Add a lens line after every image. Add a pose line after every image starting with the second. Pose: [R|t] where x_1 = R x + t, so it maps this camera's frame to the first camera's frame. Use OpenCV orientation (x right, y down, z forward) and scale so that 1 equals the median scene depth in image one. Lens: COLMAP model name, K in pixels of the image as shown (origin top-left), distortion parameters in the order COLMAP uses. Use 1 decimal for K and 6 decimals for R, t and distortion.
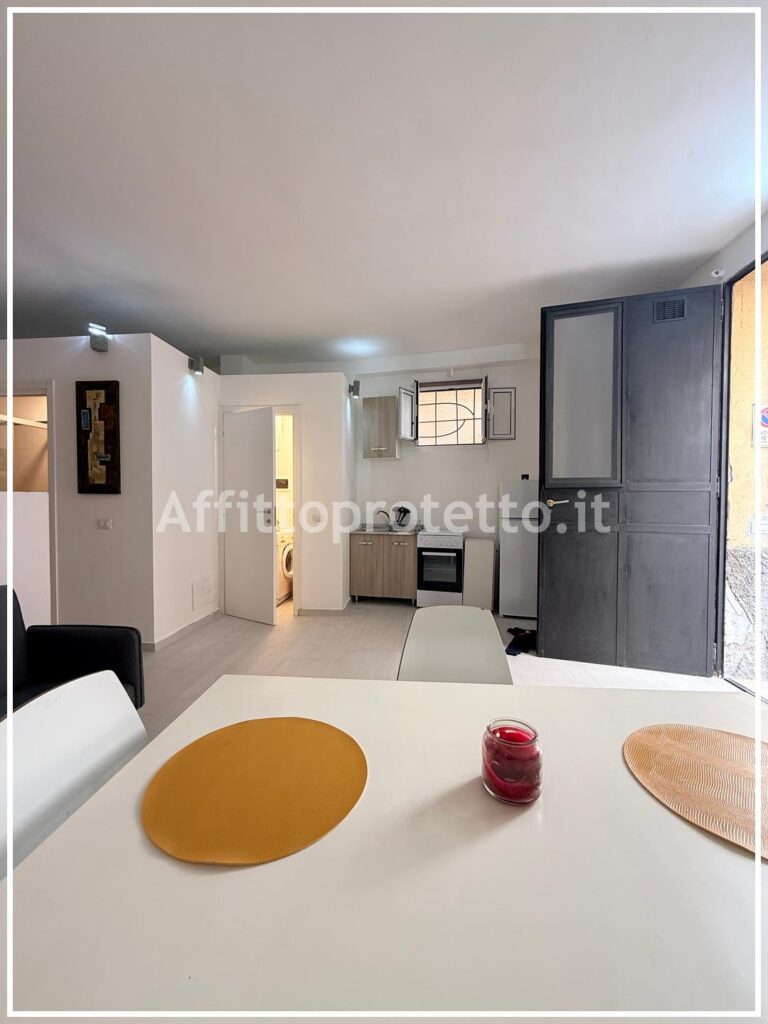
lens RADIAL K [[407.3, 0, 378.3], [0, 407.3, 504.5], [0, 0, 1]] dist [0.003892, -0.000618]
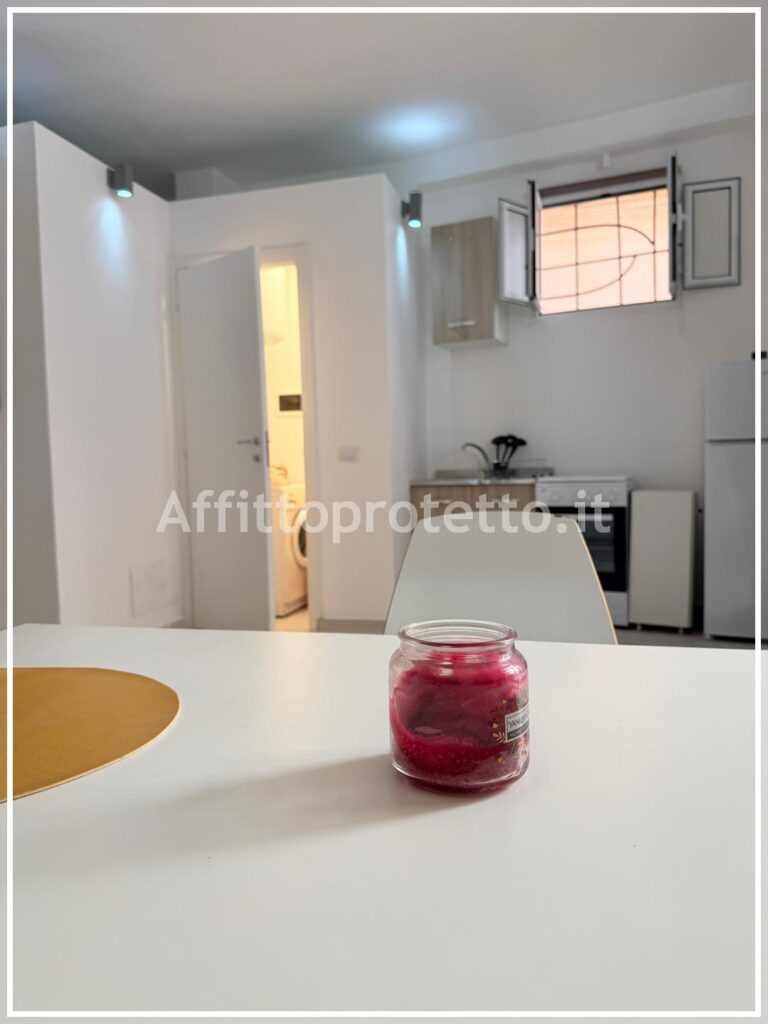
lens RADIAL K [[728.2, 0, 385.2], [0, 728.2, 520.2], [0, 0, 1]] dist [0.018528, -0.017768]
pose [[0.983777, -0.015304, -0.178744, 0.068854], [0.024137, 0.998587, 0.047353, 0.070878], [0.177767, -0.050899, 0.982755, 0.046066]]
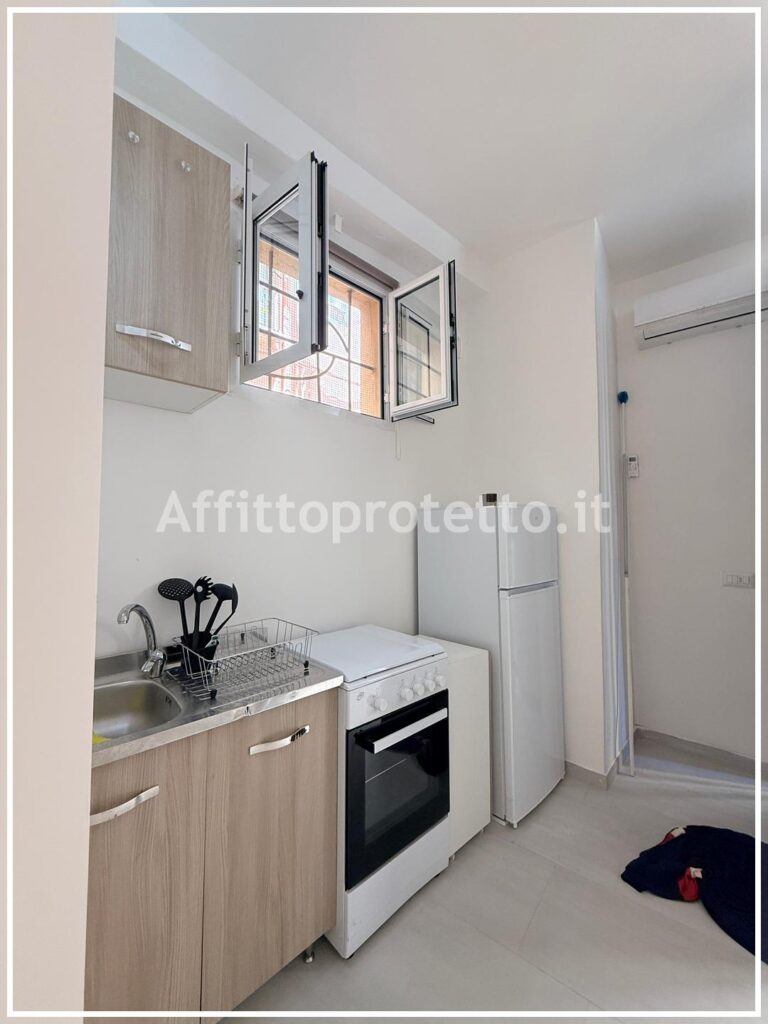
lens RADIAL K [[407.3, 0, 378.3], [0, 407.3, 510.9], [0, 0, 1]] dist [0.003892, -0.000618]
pose [[0.554986, 0.033180, 0.831198, -0.116361], [0.004492, 0.999070, -0.042880, -0.029377], [-0.831848, 0.027531, 0.554320, 0.770009]]
